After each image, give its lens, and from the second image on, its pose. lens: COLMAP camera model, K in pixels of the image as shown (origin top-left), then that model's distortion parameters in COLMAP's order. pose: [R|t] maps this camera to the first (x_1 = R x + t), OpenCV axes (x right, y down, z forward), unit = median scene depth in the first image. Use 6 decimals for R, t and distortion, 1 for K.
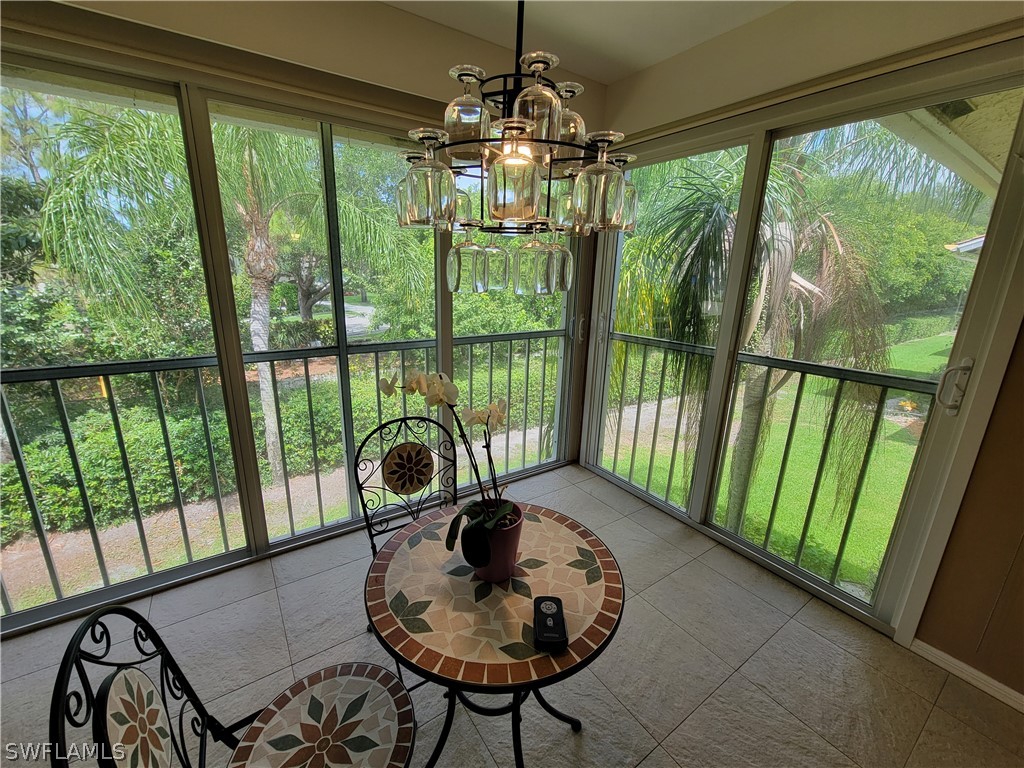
lens RADIAL K [[418.6, 0, 505.4], [0, 418.6, 382.2], [0, 0, 1]] dist [-0.001799, -0.000517]
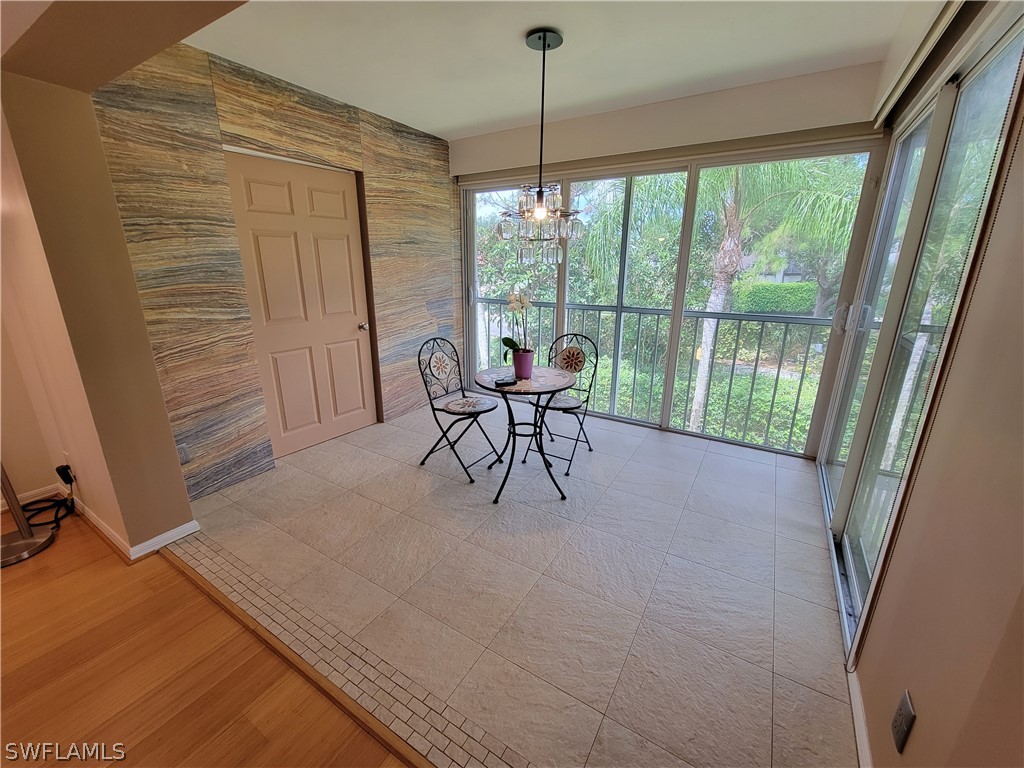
lens RADIAL K [[418.6, 0, 505.4], [0, 418.6, 382.2], [0, 0, 1]] dist [-0.001799, -0.000517]
pose [[0.397943, 0.235154, -0.886760, 0.970135], [-0.234133, 0.960615, 0.149669, 0.059448], [0.887030, 0.148060, 0.437327, -0.079689]]
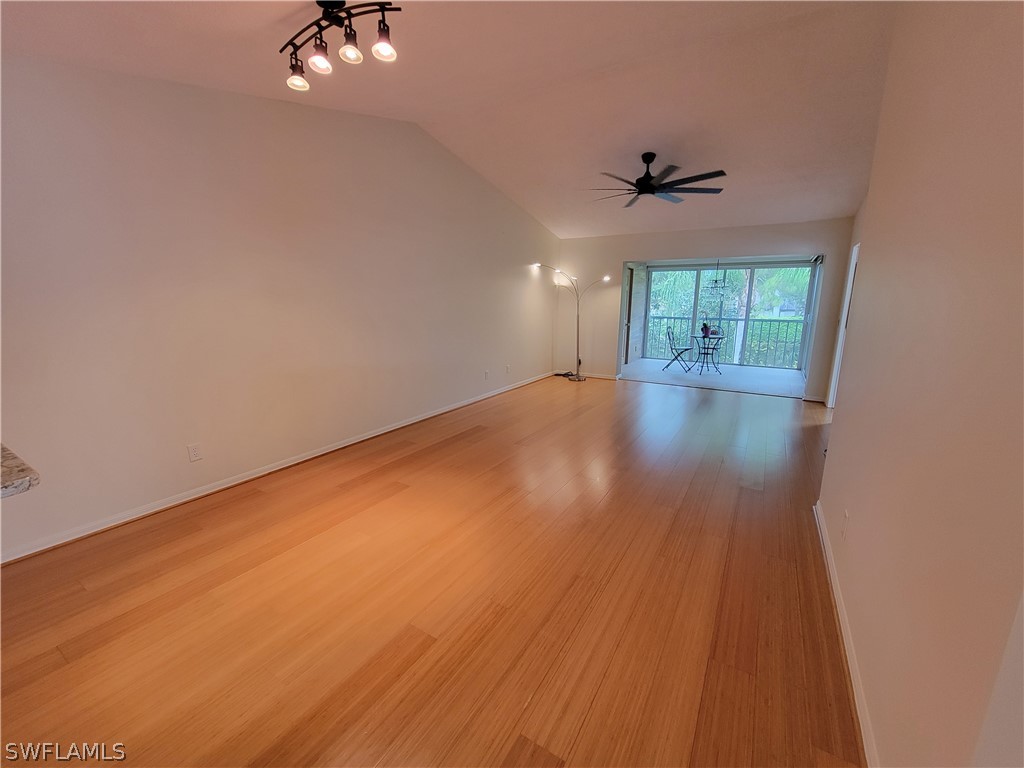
lens RADIAL K [[418.6, 0, 505.4], [0, 418.6, 382.2], [0, 0, 1]] dist [-0.001799, -0.000517]
pose [[0.398765, 0.158112, -0.903320, 5.447049], [-0.232516, 0.970269, 0.067188, 1.953187], [0.887087, 0.183244, 0.423673, -6.779359]]
